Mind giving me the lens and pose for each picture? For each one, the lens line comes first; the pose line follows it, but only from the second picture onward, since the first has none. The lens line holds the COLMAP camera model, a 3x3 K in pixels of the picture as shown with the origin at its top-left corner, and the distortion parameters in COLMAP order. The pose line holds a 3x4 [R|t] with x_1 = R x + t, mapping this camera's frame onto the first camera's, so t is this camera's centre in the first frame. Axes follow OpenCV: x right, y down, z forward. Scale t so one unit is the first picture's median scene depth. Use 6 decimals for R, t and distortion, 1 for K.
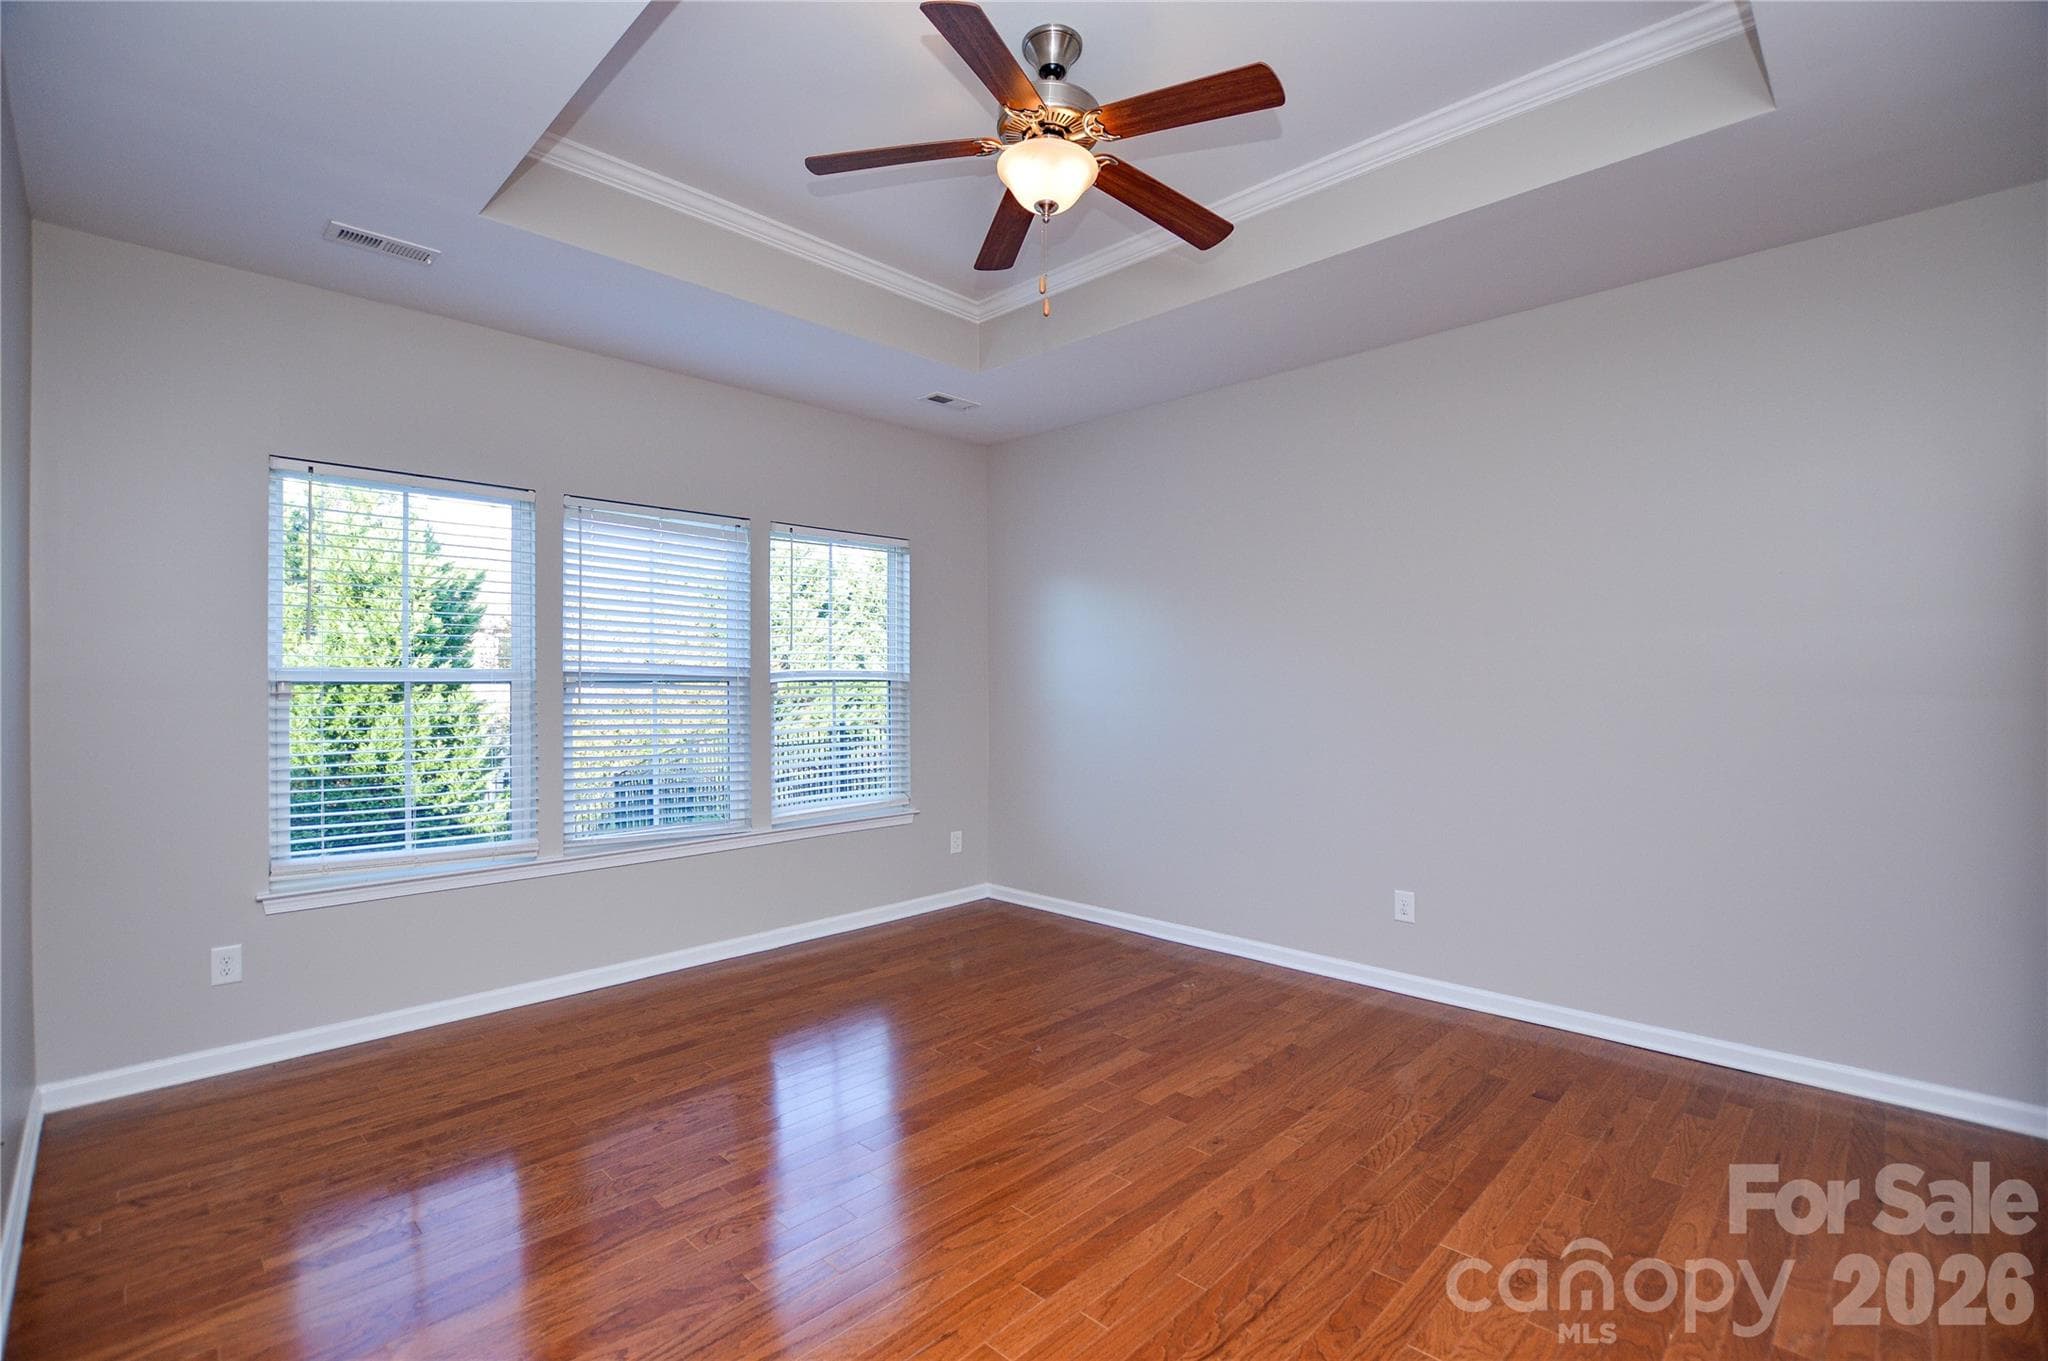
lens RADIAL K [[902.2, 0, 1024.0], [0, 902.2, 680.5], [0, 0, 1]] dist [-0.013179, -0.000201]
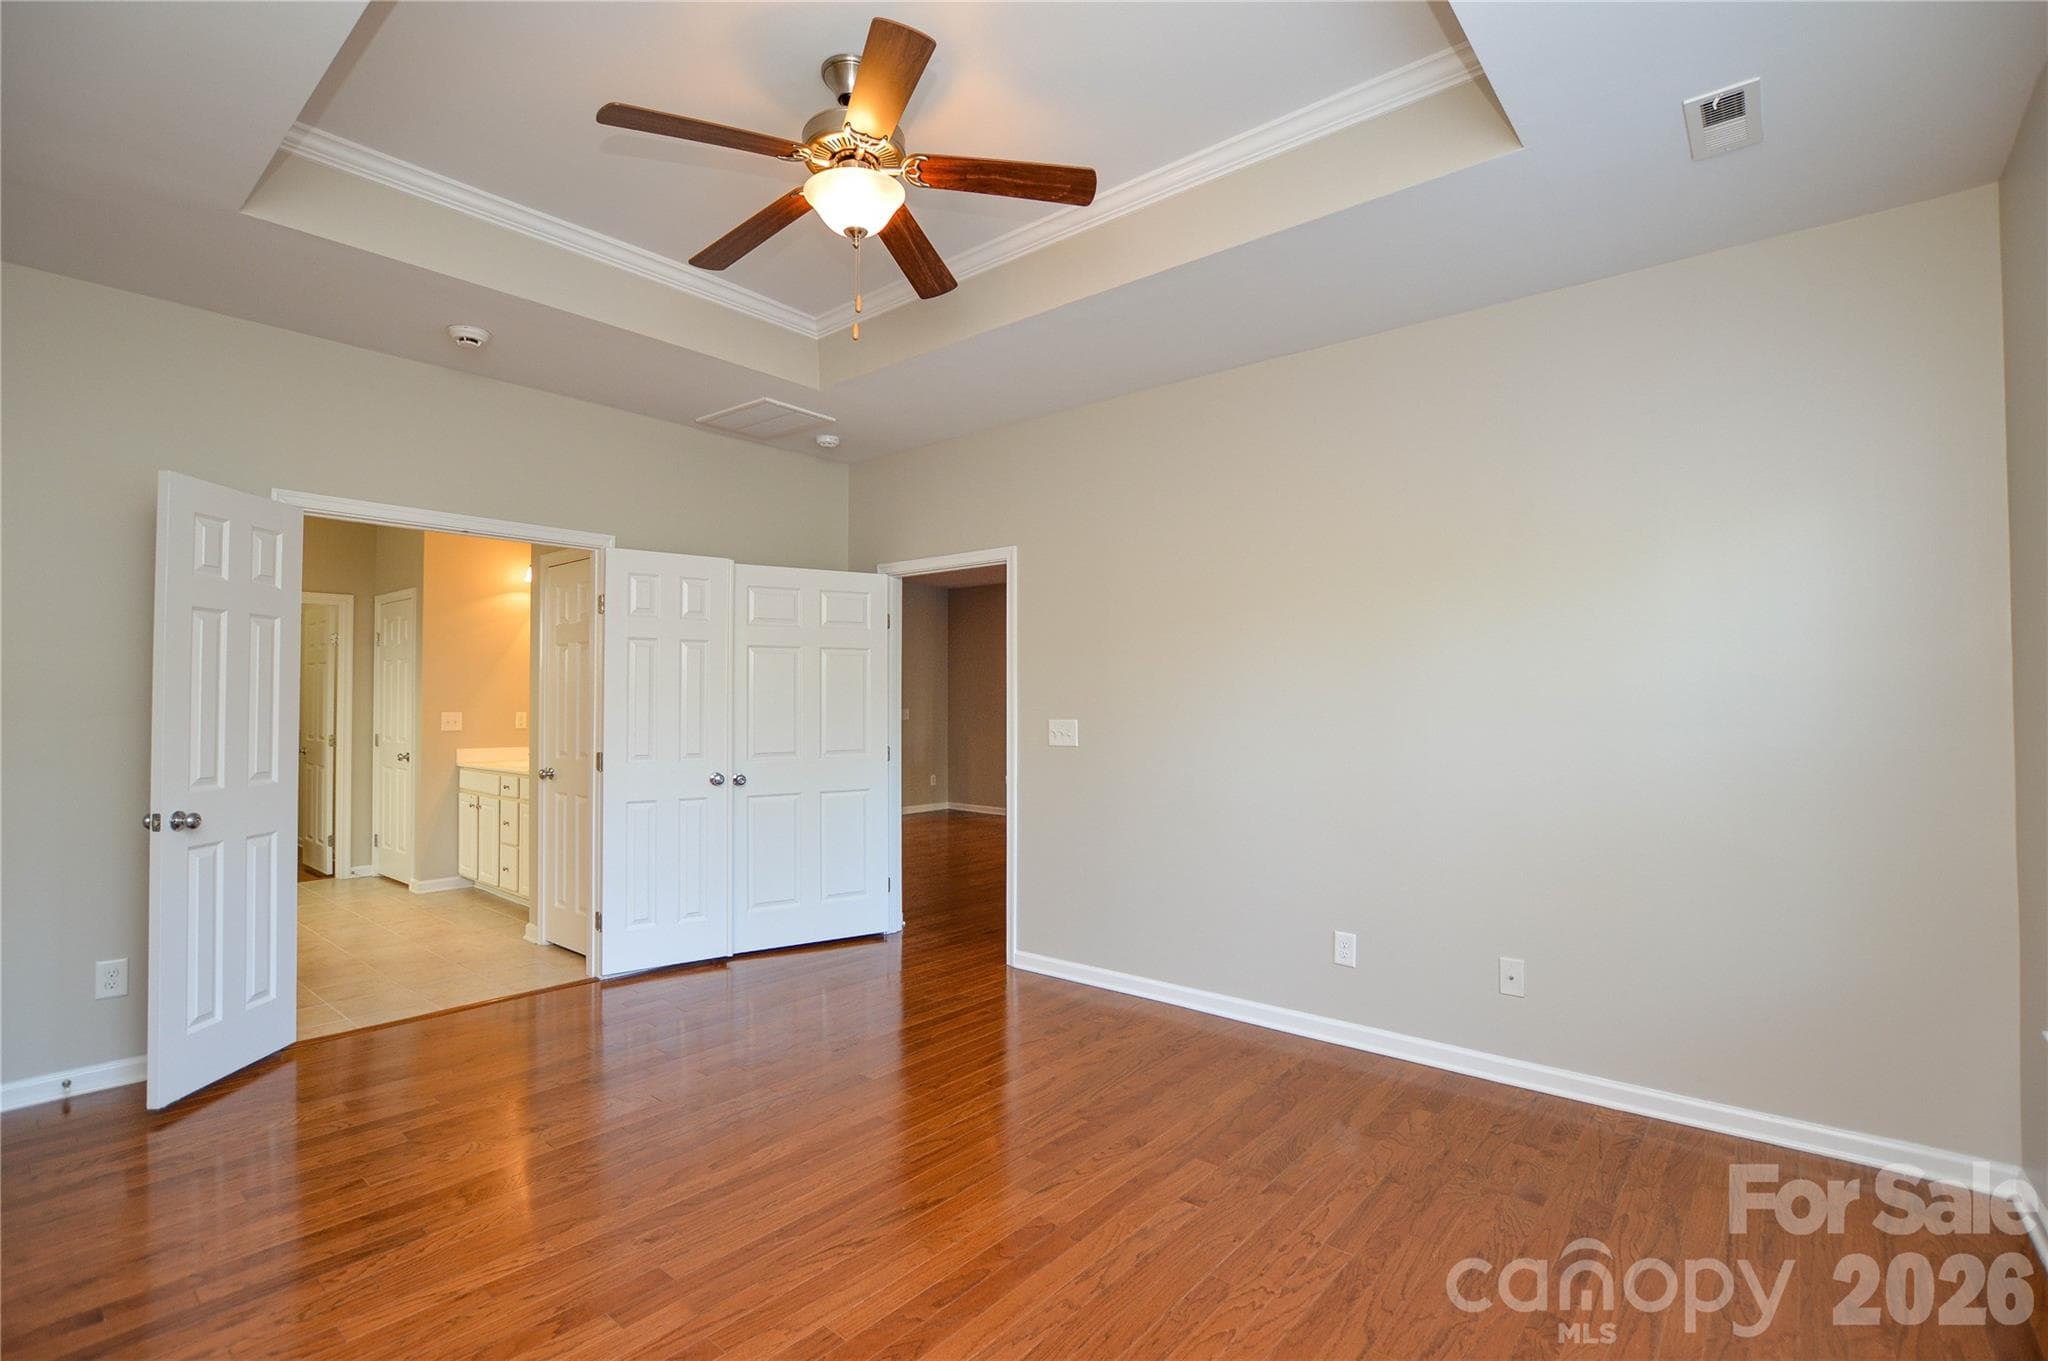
lens RADIAL K [[944.3, 0, 1044.5], [0, 944.3, 686.4], [0, 0, 1]] dist [-0.003368, -0.000424]
pose [[-0.995822, -0.000490, -0.091312, -0.065904], [0.001372, 0.999792, -0.020330, 0.001441], [0.091303, -0.020370, -0.995615, 1.537796]]
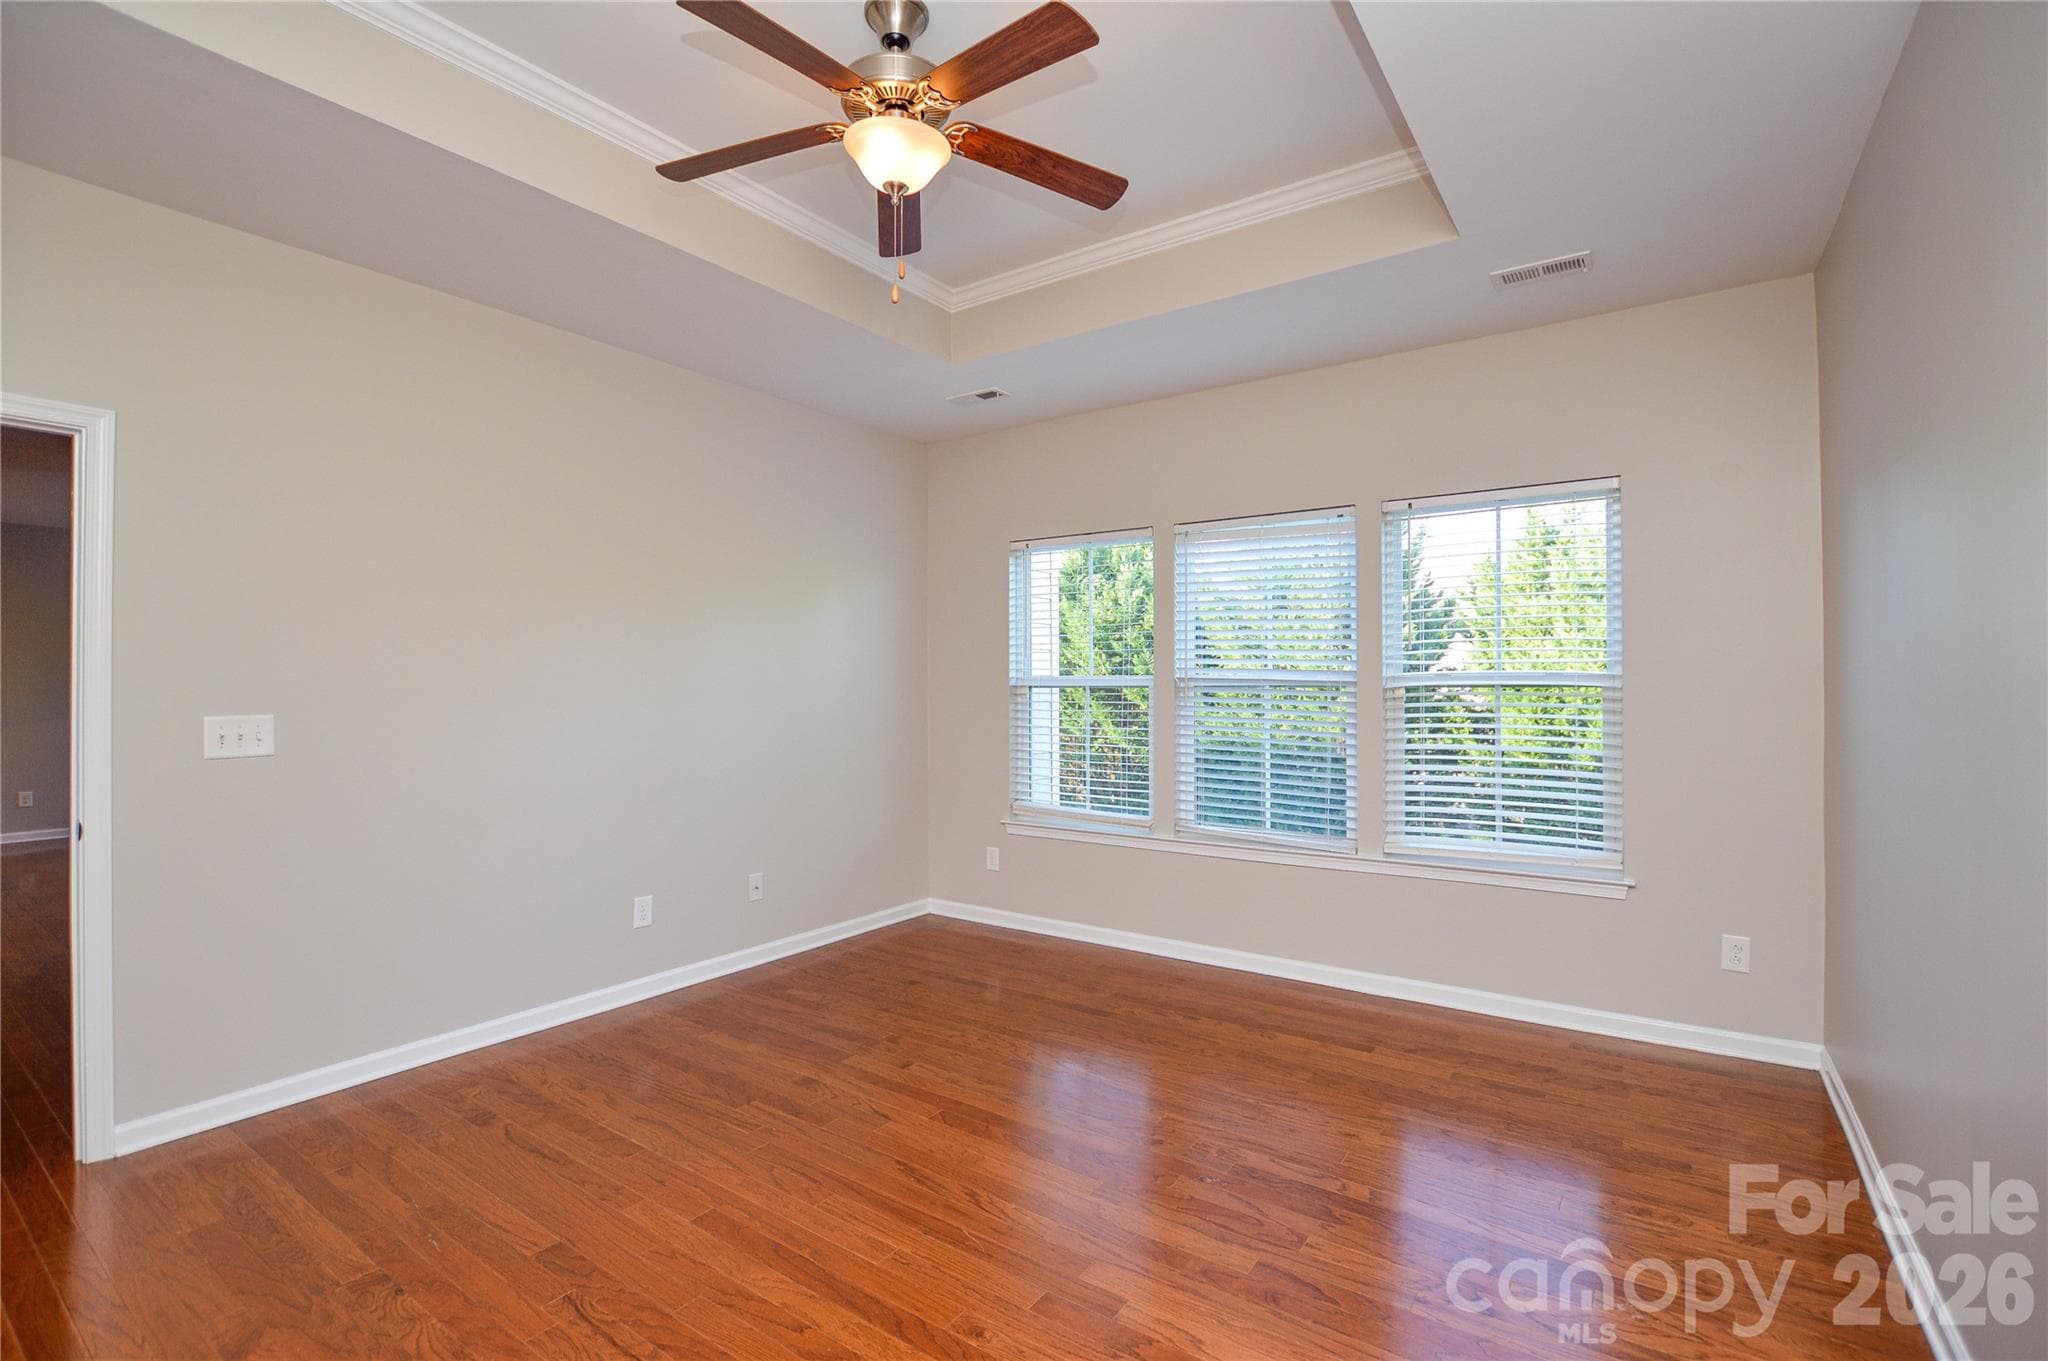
lens RADIAL K [[914.0, 0, 1024.0], [0, 914.0, 680.5], [0, 0, 1]] dist [-0.030725, -0.000018]
pose [[0.171630, -0.004515, -0.985151, 0.736500], [0.002948, 0.999987, -0.004069, -0.003997], [0.985157, -0.002206, 0.171641, 0.722919]]
